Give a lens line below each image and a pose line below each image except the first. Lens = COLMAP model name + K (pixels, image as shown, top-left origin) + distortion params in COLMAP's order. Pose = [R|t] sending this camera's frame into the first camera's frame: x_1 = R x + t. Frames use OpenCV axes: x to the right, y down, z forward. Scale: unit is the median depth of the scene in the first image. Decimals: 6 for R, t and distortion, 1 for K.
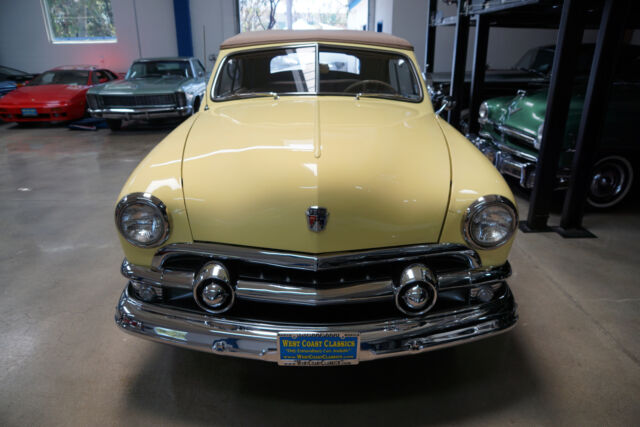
lens RADIAL K [[435.2, 0, 319.0], [0, 435.2, 214.9], [0, 0, 1]] dist [-0.144666, 0.105989]
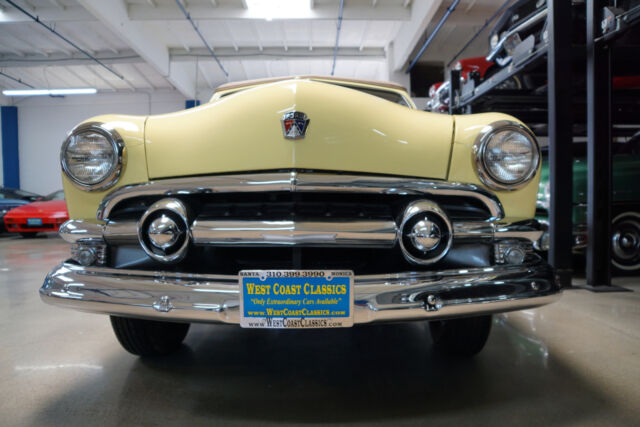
lens RADIAL K [[435.2, 0, 319.0], [0, 435.2, 214.9], [0, 0, 1]] dist [-0.144666, 0.105989]
pose [[0.999867, -0.010475, -0.012508, 0.046557], [0.005827, 0.945368, -0.325954, 0.406090], [0.015239, 0.325838, 0.945303, 0.259855]]
